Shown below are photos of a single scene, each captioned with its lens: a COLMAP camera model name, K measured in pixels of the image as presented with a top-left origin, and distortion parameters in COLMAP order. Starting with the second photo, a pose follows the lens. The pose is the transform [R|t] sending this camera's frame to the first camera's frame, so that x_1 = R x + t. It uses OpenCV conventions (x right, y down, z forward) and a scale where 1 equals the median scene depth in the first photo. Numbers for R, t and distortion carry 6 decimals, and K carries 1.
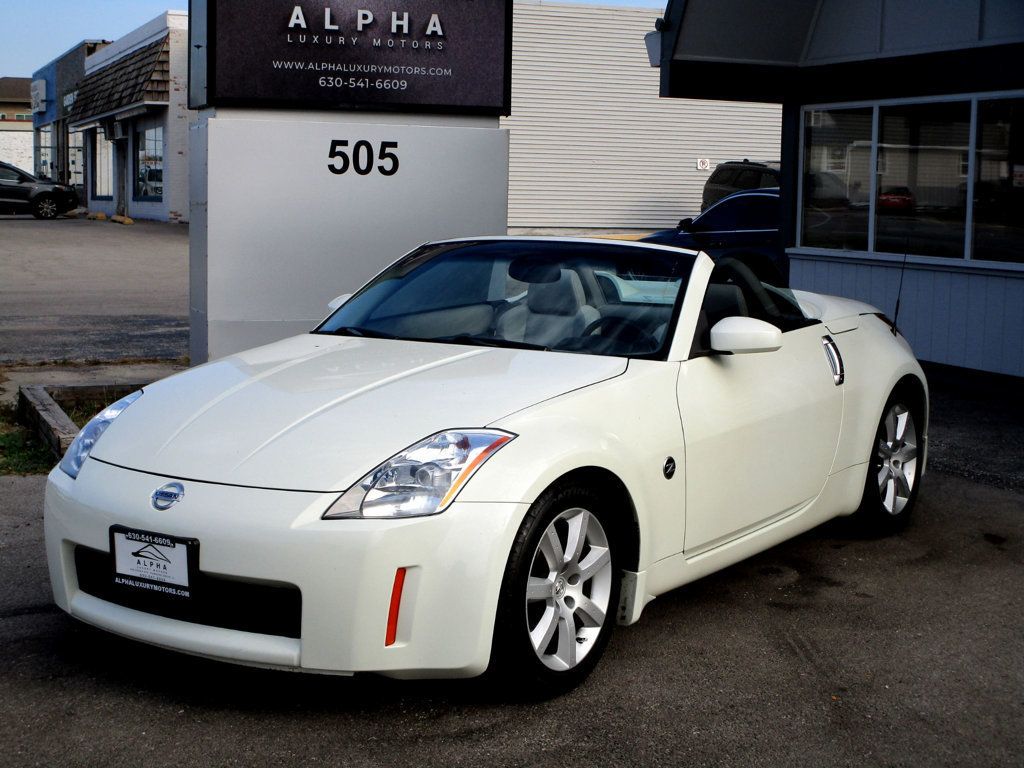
lens RADIAL K [[1630.6, 0, 512.5], [0, 1630.6, 252.7], [0, 0, 1]] dist [-0.104709, 0.196248]
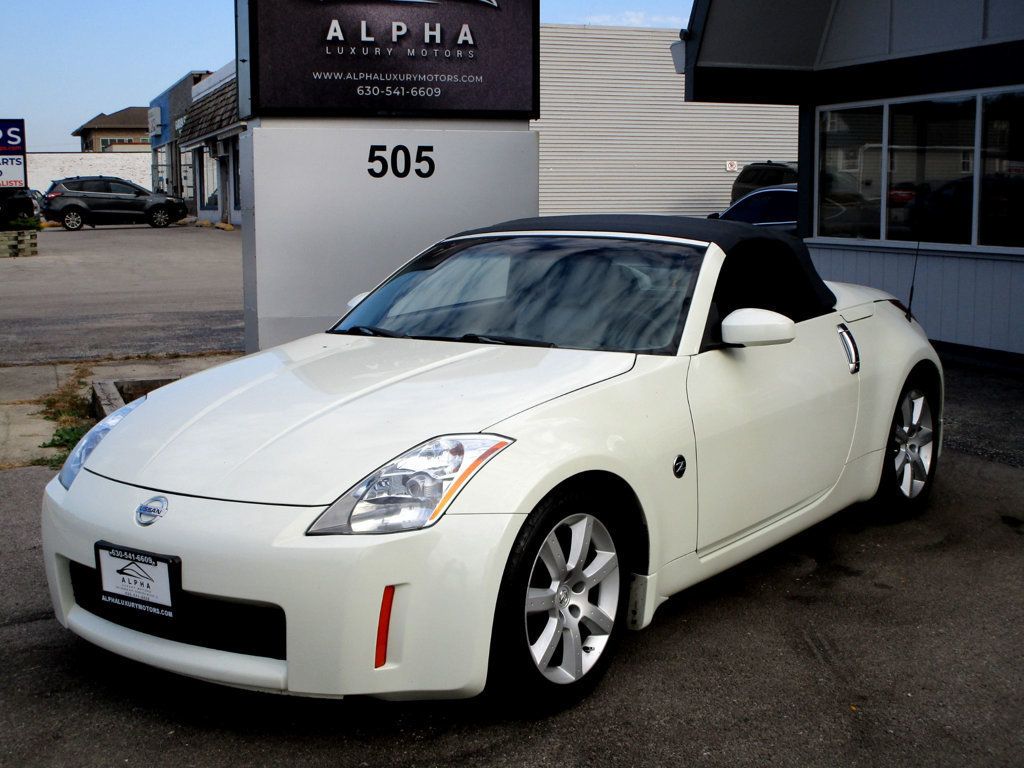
lens RADIAL K [[1384.1, 0, 512.4], [0, 1384.1, 324.8], [0, 0, 1]] dist [-0.025678, -0.062949]
pose [[0.998830, -0.020855, -0.043629, 0.027165], [0.023257, 0.998200, 0.055281, -0.000164], [0.042397, -0.056231, 0.997517, 0.138008]]
